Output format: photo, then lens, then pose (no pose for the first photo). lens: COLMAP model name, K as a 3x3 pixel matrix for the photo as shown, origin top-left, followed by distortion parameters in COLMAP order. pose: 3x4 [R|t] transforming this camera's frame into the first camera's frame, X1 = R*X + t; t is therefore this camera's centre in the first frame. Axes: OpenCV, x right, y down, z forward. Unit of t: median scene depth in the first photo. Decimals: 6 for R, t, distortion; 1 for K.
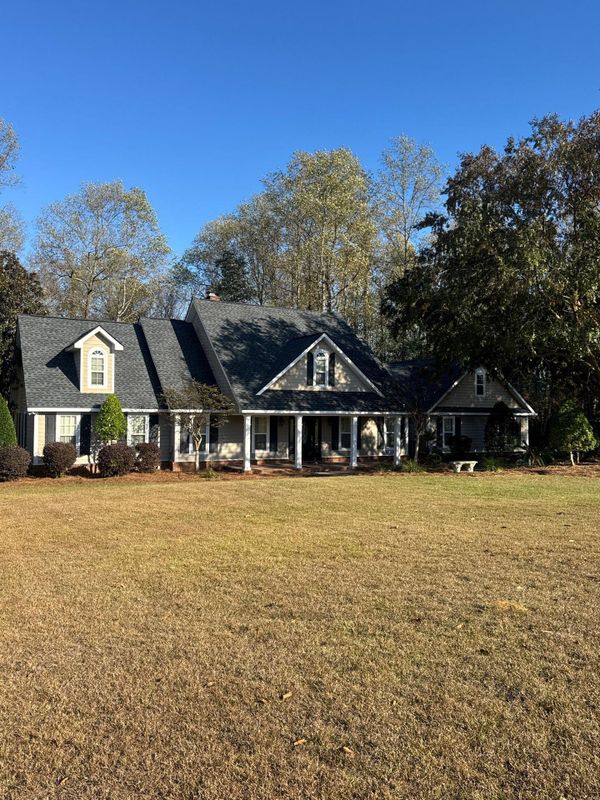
lens RADIAL K [[558.0, 0, 300.0], [0, 558.0, 400.0], [0, 0, 1]] dist [0.174628, -0.340782]
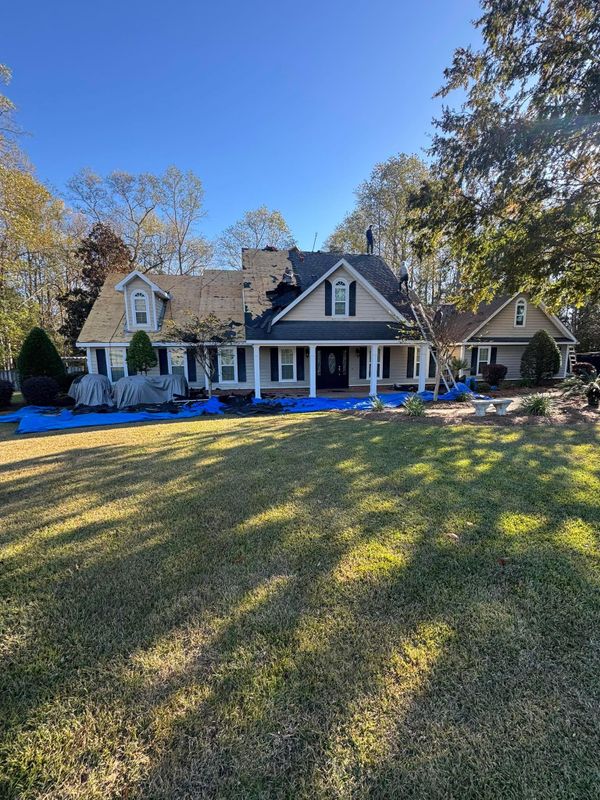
lens RADIAL K [[320.0, 0, 300.0], [0, 320.0, 400.0], [0, 0, 1]] dist [-0.017931, -0.000039]
pose [[0.959264, 0.022339, -0.281626, 0.132738], [0.026132, 0.985579, 0.167187, 0.025779], [0.281300, -0.167736, 0.944847, 0.420338]]
